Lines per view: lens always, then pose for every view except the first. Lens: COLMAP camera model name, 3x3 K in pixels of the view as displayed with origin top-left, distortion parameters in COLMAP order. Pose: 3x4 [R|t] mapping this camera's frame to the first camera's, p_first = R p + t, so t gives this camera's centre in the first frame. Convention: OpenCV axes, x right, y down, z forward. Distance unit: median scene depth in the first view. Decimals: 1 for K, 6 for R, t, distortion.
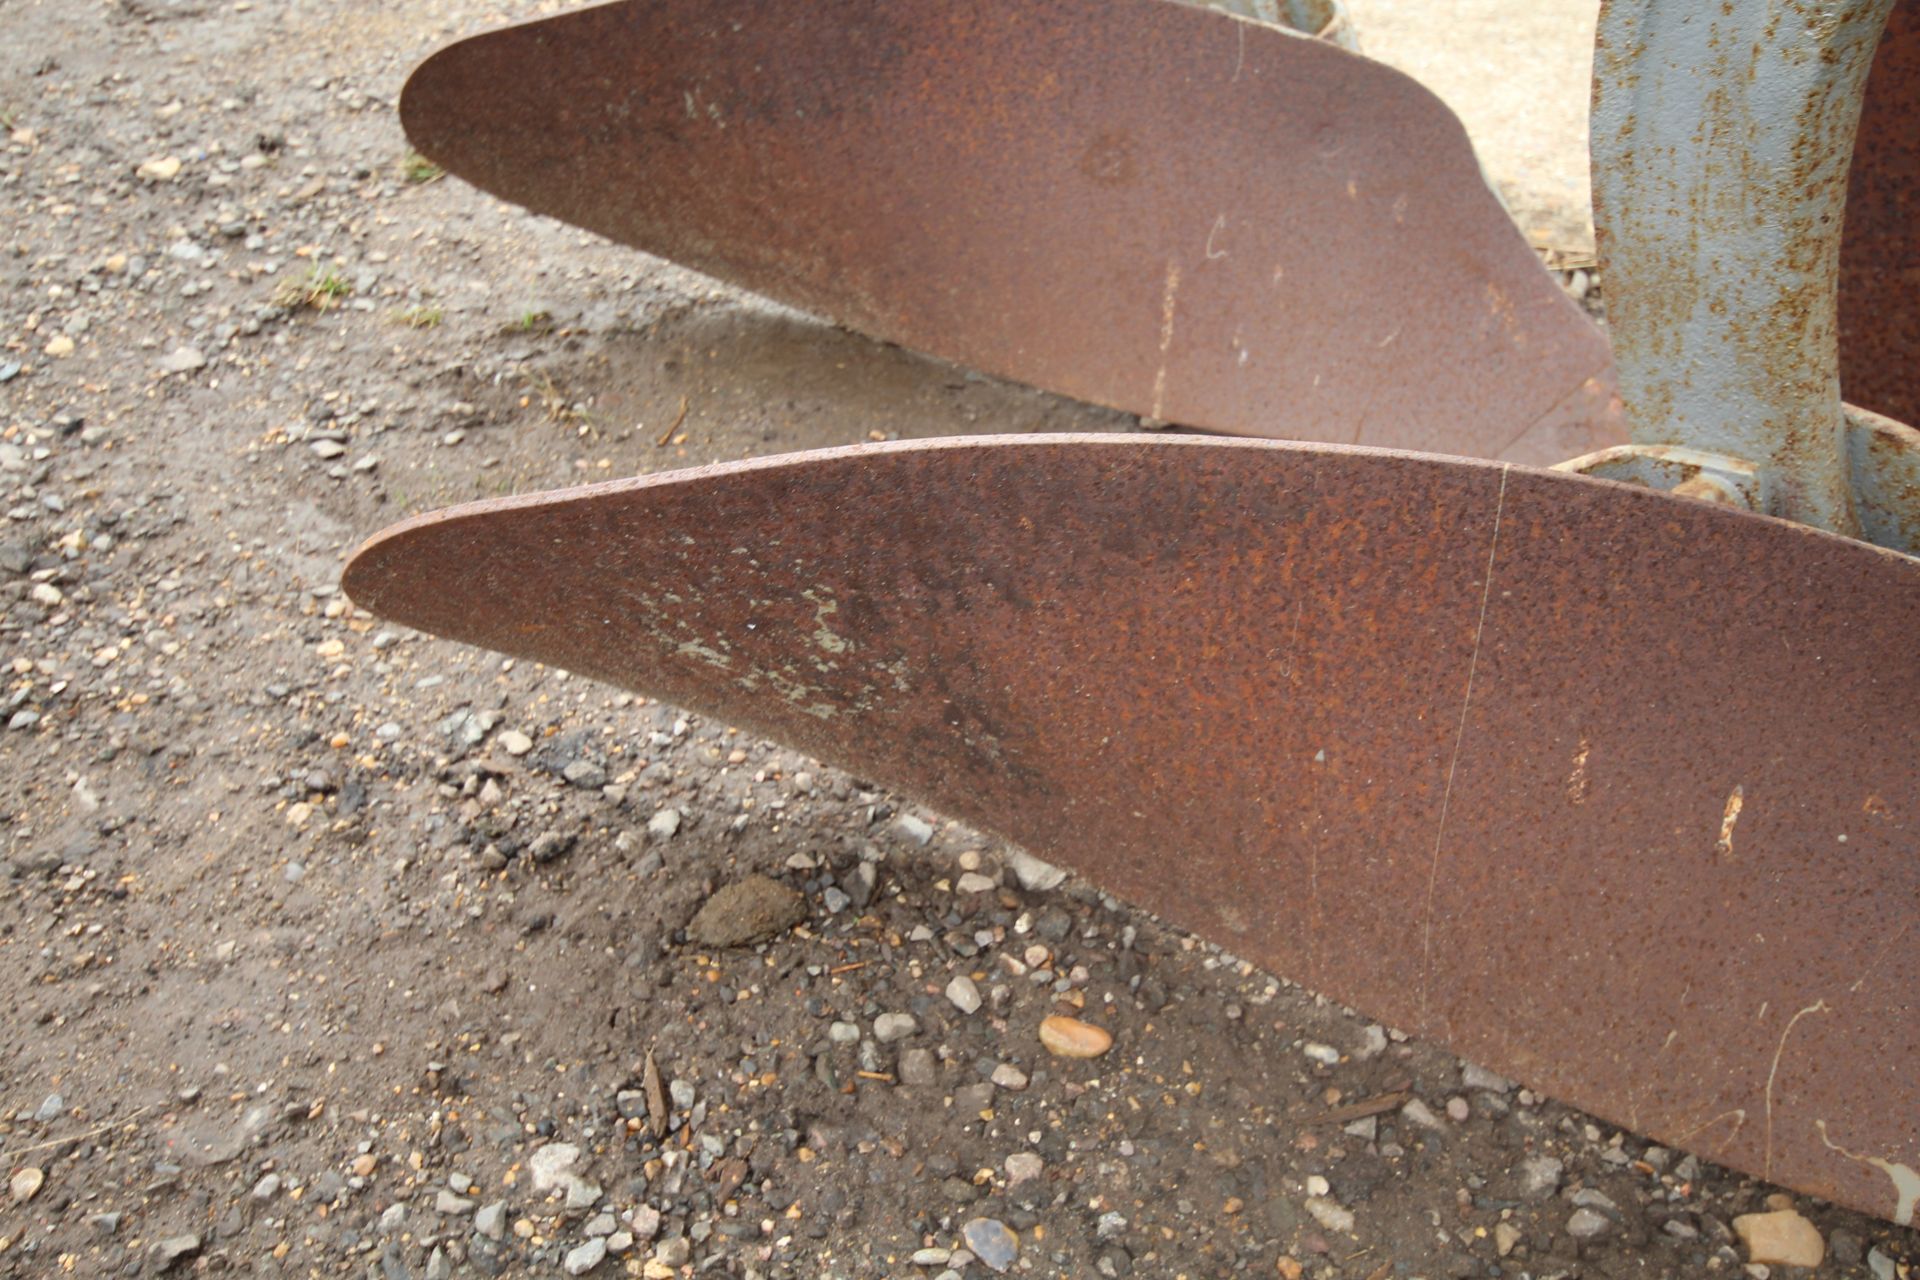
lens RADIAL K [[1647.1, 0, 969.0], [0, 1647.1, 648.5], [0, 0, 1]] dist [-0.004907, 0.055217]
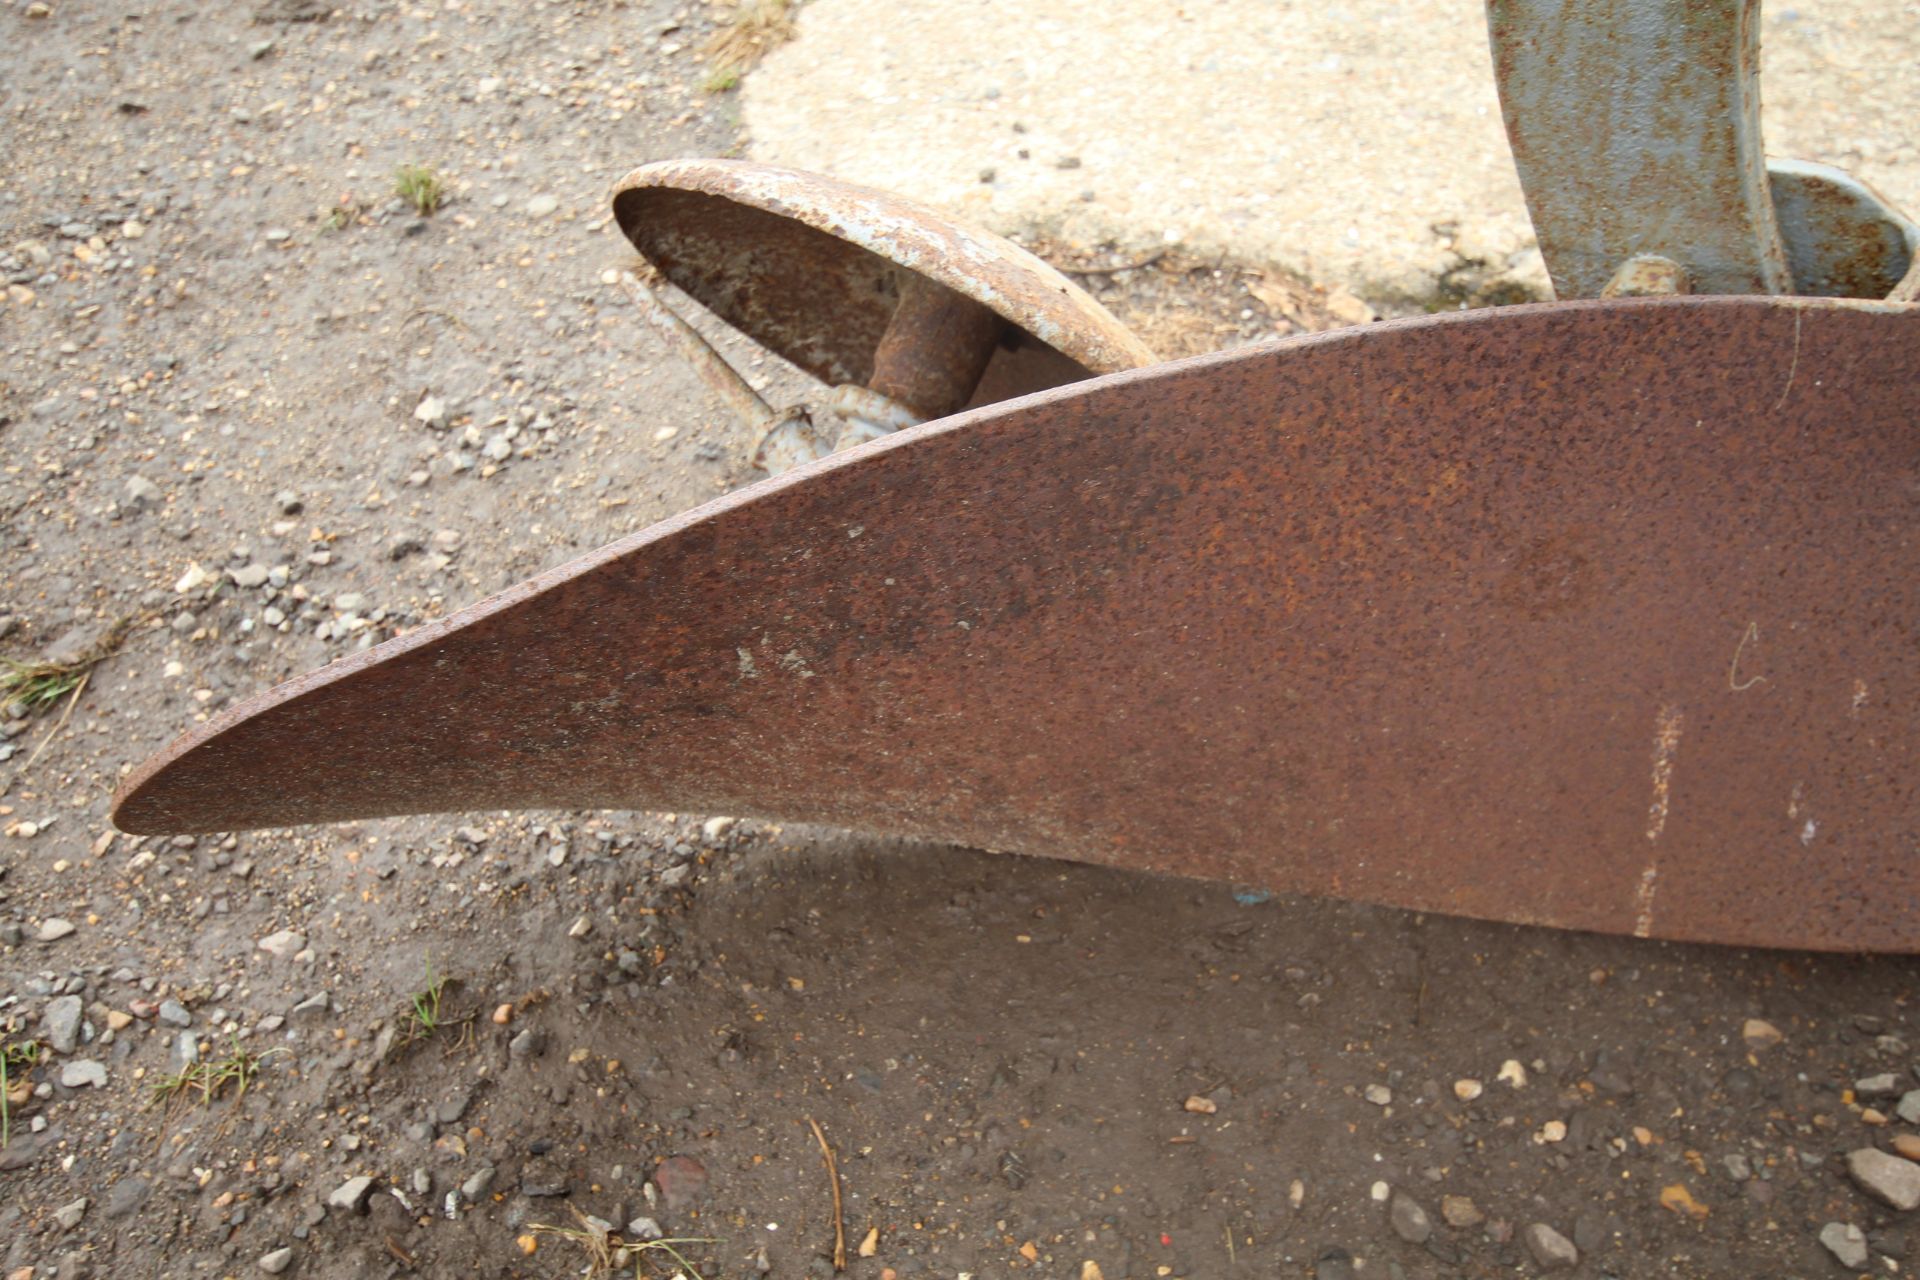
lens RADIAL K [[1647.1, 0, 968.9], [0, 1647.1, 651.5], [0, 0, 1]] dist [-0.004907, 0.055217]
pose [[0.929973, -0.284039, 0.233393, -0.326445], [0.264567, 0.957892, 0.111564, -0.545562], [-0.255254, -0.042004, 0.965961, 0.734865]]
